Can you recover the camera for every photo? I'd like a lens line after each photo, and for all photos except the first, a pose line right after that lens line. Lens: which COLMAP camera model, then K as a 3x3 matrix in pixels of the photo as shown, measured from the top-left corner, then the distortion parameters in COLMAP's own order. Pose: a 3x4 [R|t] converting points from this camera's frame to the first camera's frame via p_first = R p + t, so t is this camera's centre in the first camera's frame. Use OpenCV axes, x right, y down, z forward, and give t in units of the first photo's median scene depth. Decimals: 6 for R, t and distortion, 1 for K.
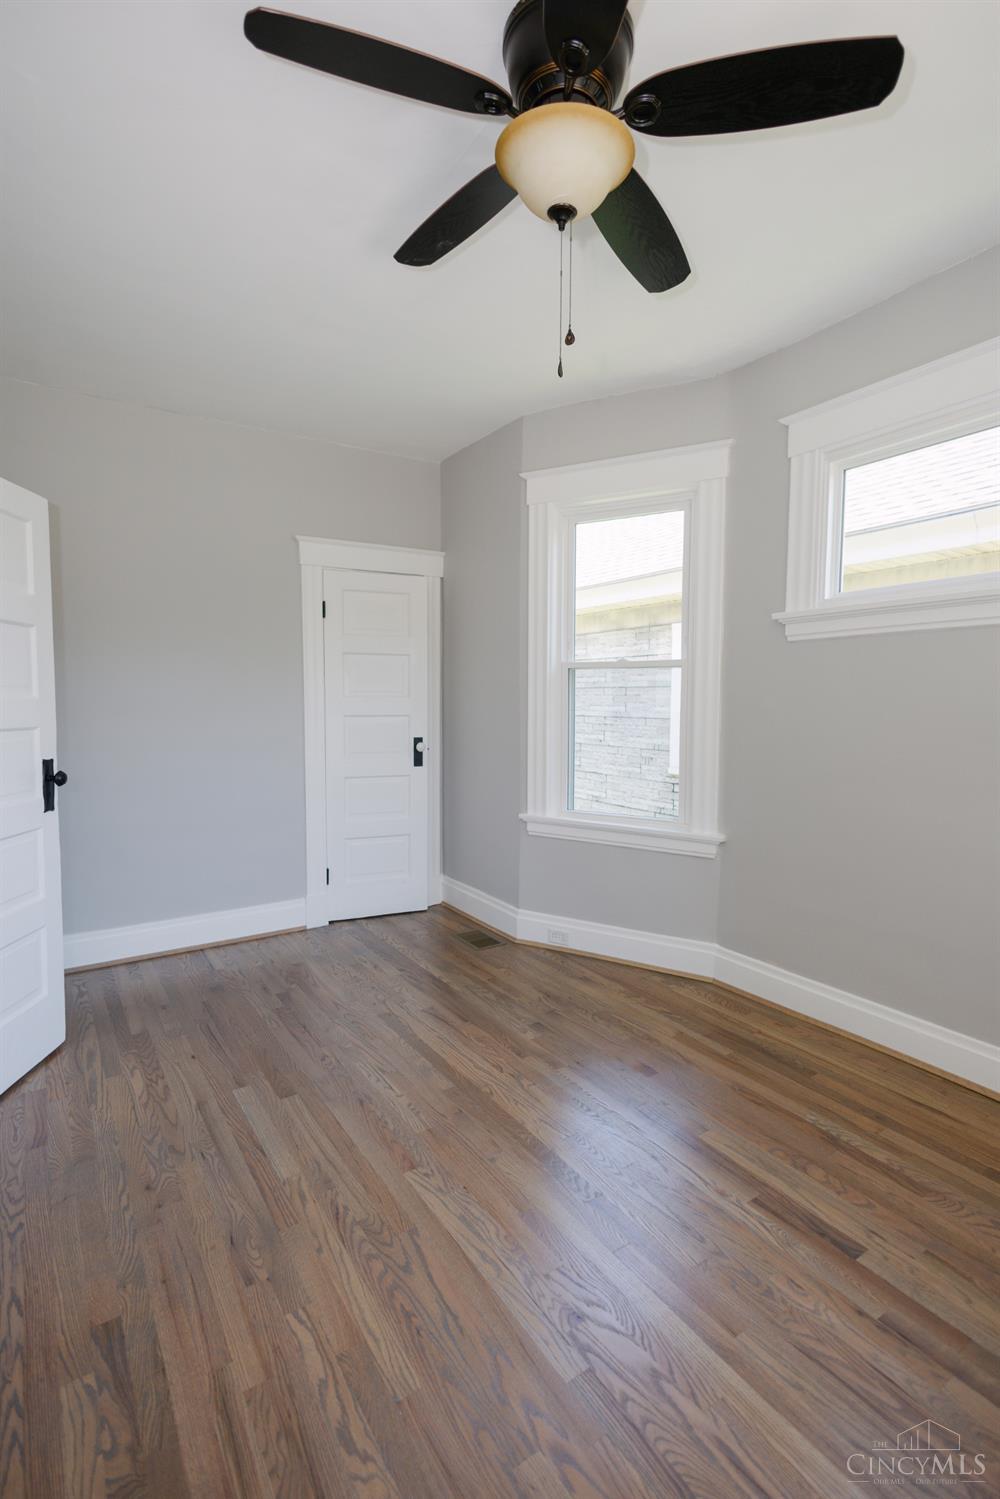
lens RADIAL K [[701.9, 0, 504.2], [0, 701.9, 750.7], [0, 0, 1]] dist [0.009919, -0.001973]
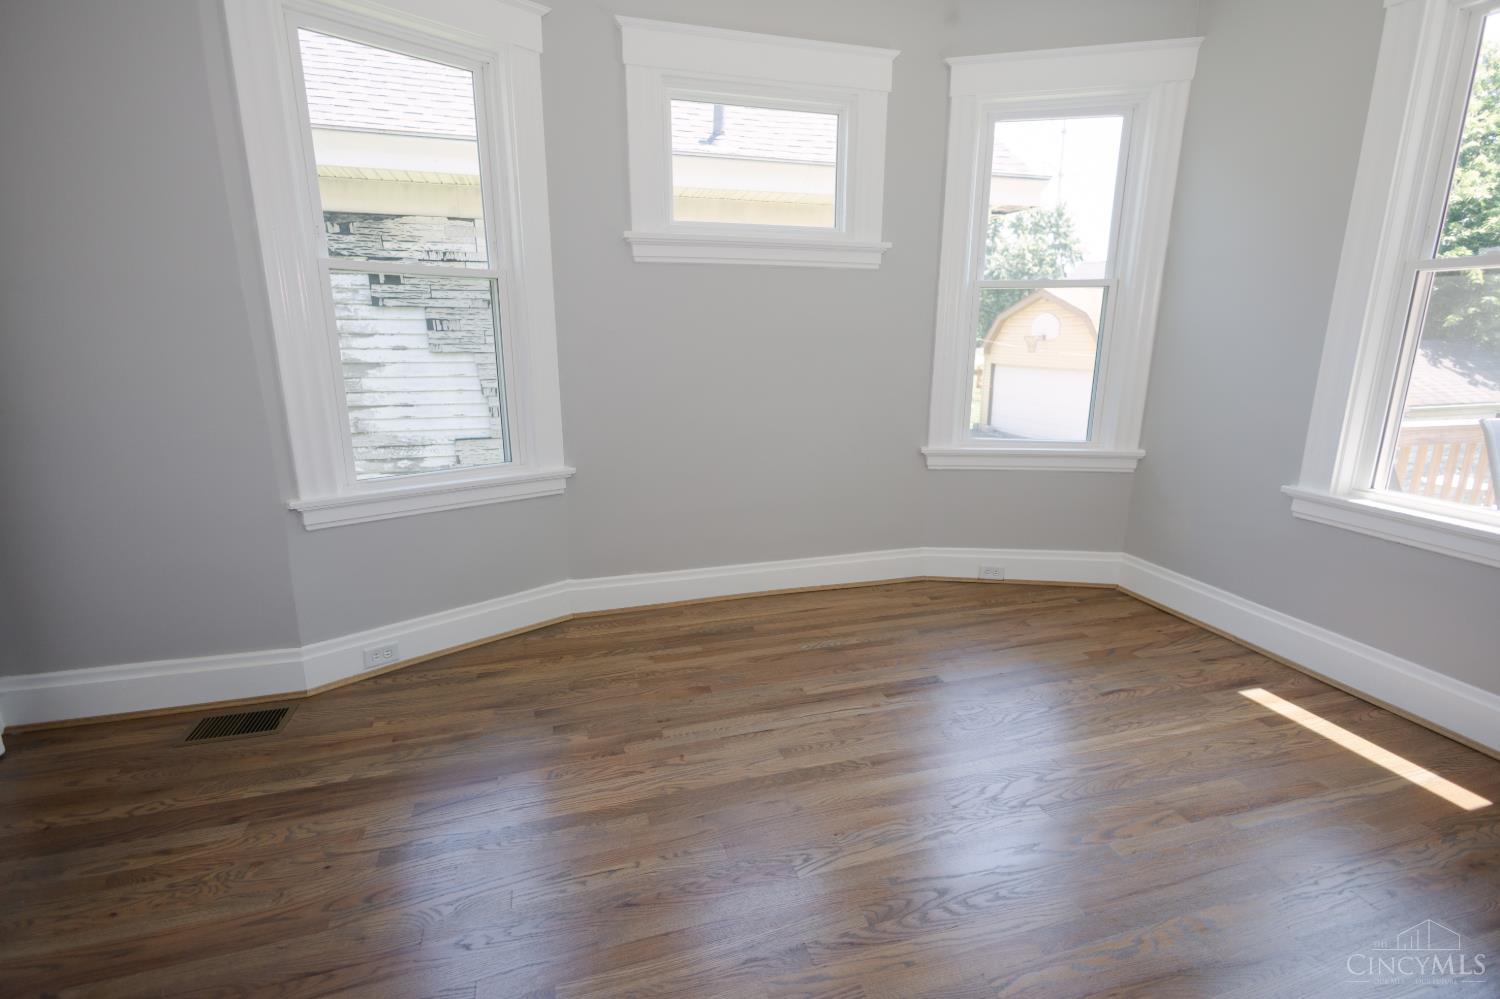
lens RADIAL K [[702.4, 0, 754.3], [0, 702.4, 500.8], [0, 0, 1]] dist [0.009919, -0.001973]
pose [[0.292708, -0.223798, 0.929643, -0.556599], [0.066727, 0.974635, 0.213620, -0.023710], [-0.953871, -0.000496, 0.300217, 0.516108]]
